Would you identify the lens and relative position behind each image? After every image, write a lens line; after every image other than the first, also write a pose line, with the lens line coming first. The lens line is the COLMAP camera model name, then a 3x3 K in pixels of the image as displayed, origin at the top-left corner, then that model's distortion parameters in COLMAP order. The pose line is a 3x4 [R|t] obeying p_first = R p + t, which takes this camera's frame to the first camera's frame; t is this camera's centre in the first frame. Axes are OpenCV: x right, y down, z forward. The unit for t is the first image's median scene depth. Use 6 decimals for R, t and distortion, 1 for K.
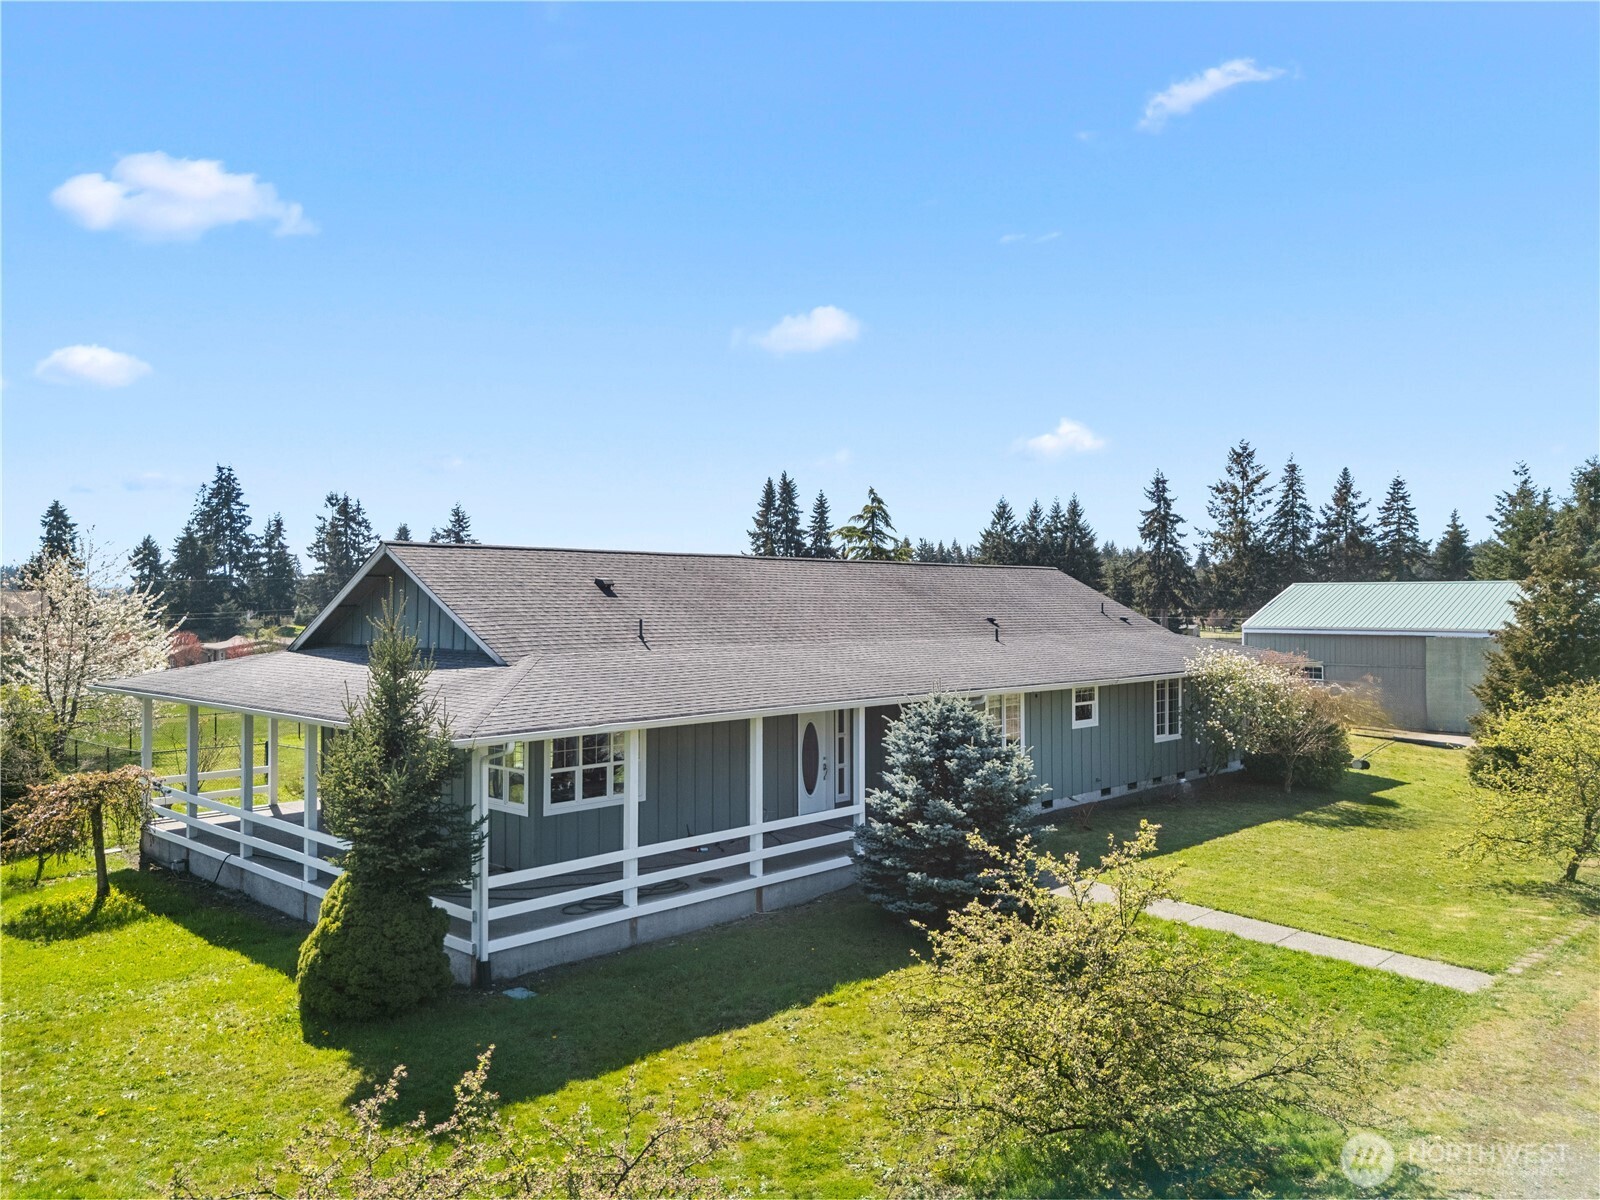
lens RADIAL K [[1113.8, 0, 800.0], [0, 1113.8, 600.0], [0, 0, 1]] dist [0.048306, -0.002709]
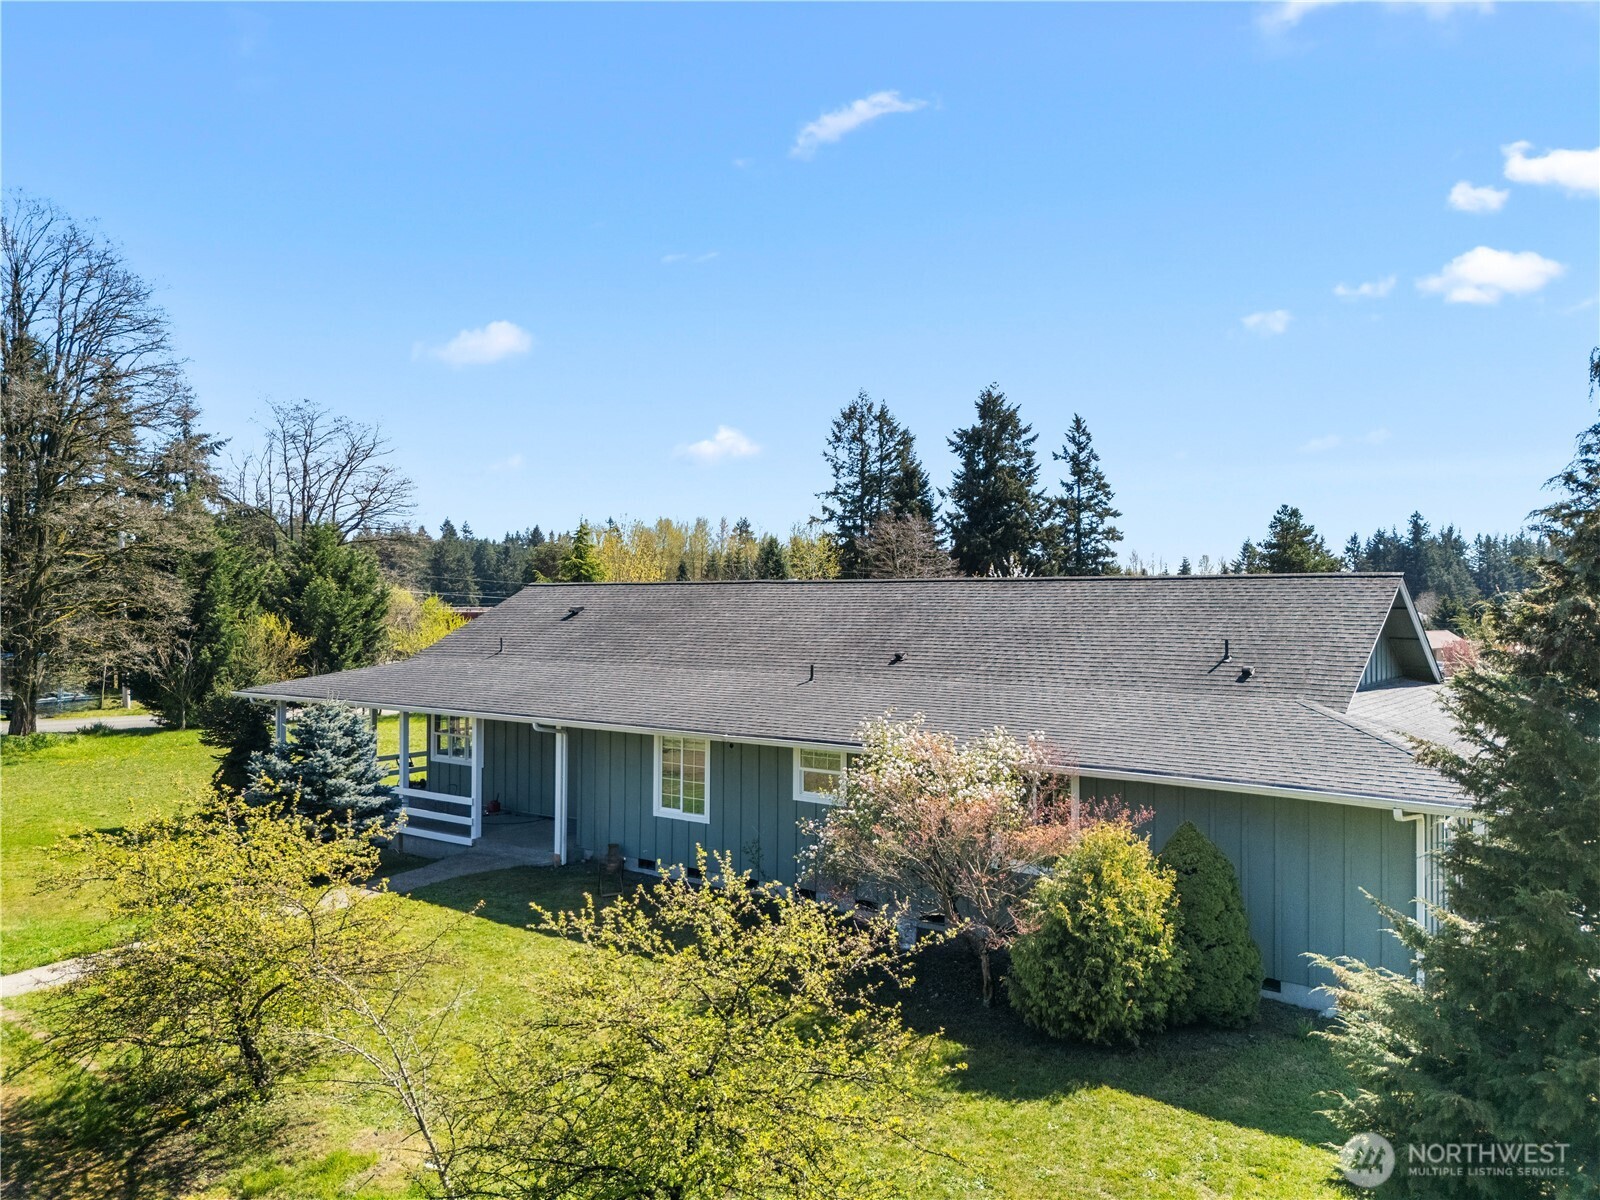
lens RADIAL K [[1113.8, 0, 800.0], [0, 1113.8, 600.0], [0, 0, 1]] dist [0.048306, -0.002709]
pose [[0.122645, -0.015513, -0.992329, 1.237189], [0.004449, 0.999876, -0.015081, -0.011670], [0.992441, -0.002565, 0.122699, 1.136959]]
